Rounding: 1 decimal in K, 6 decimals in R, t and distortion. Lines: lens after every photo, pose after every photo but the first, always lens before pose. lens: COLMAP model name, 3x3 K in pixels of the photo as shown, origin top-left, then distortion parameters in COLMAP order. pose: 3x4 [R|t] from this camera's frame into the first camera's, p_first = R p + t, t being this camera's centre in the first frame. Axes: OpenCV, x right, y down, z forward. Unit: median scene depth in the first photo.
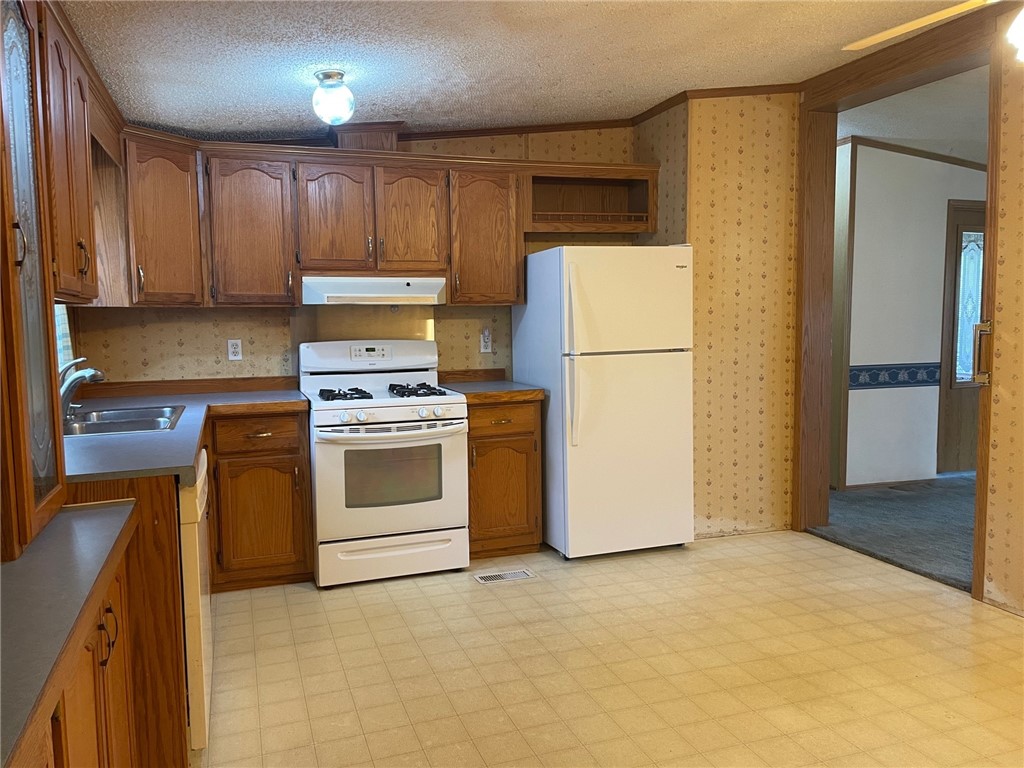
lens RADIAL K [[774.4, 0, 505.1], [0, 774.4, 382.2], [0, 0, 1]] dist [0.056847, -0.053392]
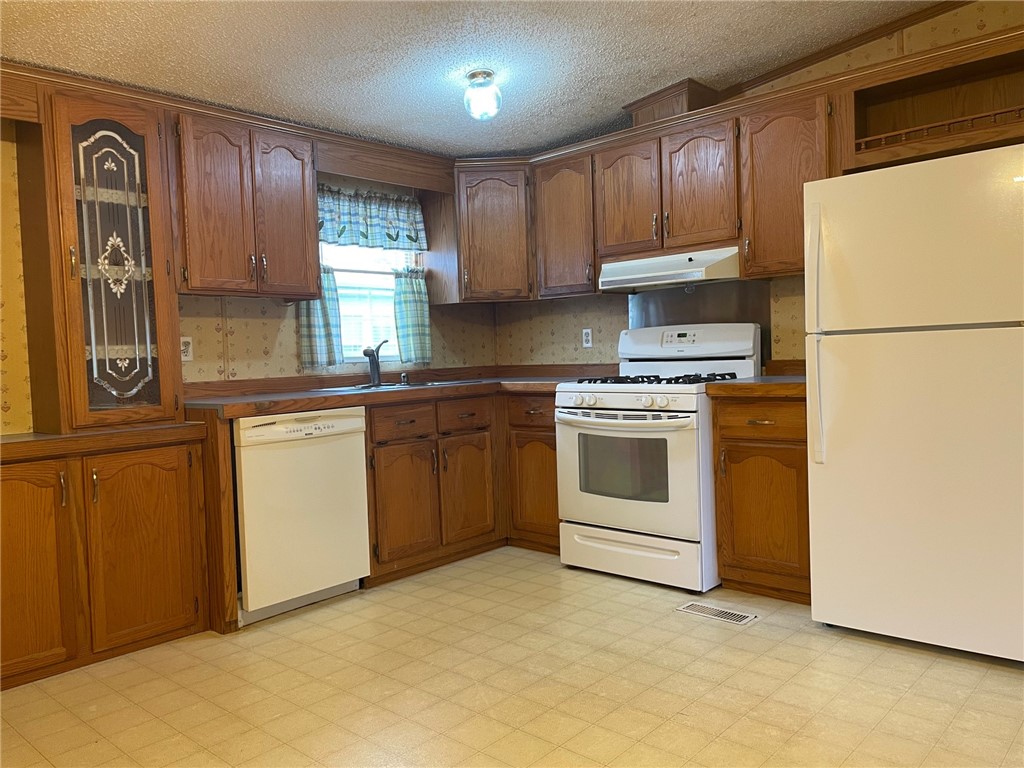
lens RADIAL K [[774.4, 0, 505.4], [0, 774.4, 380.5], [0, 0, 1]] dist [0.056847, -0.053392]
pose [[0.470351, 0.029093, -0.882000, 0.600142], [-0.046195, 0.998898, 0.008314, 0.015140], [0.881269, 0.036833, 0.471177, 0.423575]]
